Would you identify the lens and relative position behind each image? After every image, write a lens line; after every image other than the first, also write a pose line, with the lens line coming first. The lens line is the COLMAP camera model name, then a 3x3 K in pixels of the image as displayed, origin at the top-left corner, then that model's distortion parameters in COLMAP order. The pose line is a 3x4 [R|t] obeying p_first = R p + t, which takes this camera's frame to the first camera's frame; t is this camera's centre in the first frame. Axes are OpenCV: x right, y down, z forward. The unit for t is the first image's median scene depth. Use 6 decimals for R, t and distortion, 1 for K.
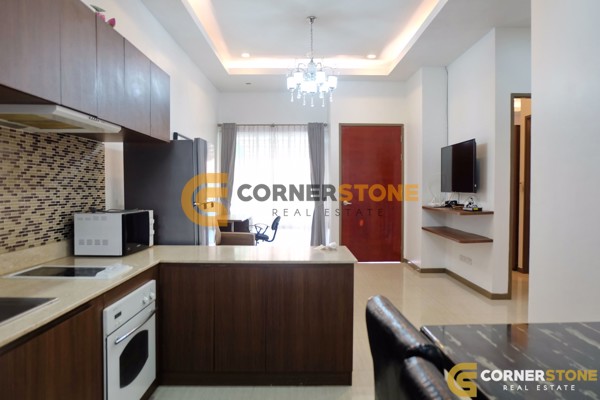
lens RADIAL K [[412.3, 0, 306.0], [0, 412.3, 197.9], [0, 0, 1]] dist [-0.072884, 0.071355]
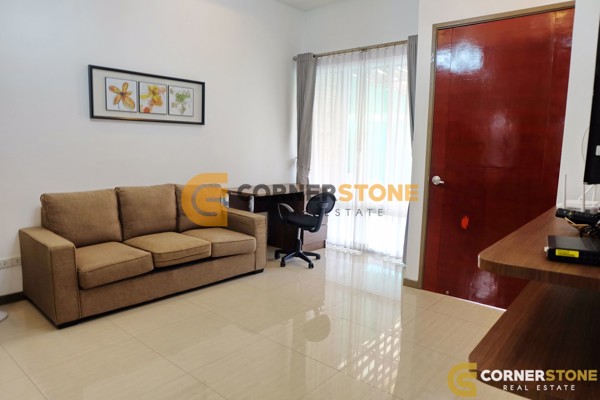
lens RADIAL K [[420.4, 0, 300.0], [0, 420.4, 200.0], [0, 0, 1]] dist [-0.080048, 0.067944]
pose [[0.749706, 0.105094, -0.653373, 0.708327], [-0.041299, 0.992815, 0.112304, -0.035290], [0.660482, -0.057211, 0.748659, 1.084326]]
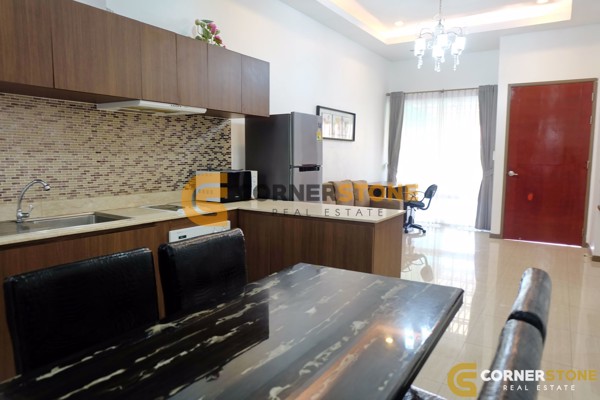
lens RADIAL K [[420.4, 0, 300.0], [0, 420.4, 200.0], [0, 0, 1]] dist [-0.080048, 0.067944]
pose [[0.834824, 0.066149, -0.546528, 0.469135], [-0.022701, 0.996047, 0.085881, 0.005026], [0.550049, -0.059289, 0.833025, -0.027451]]
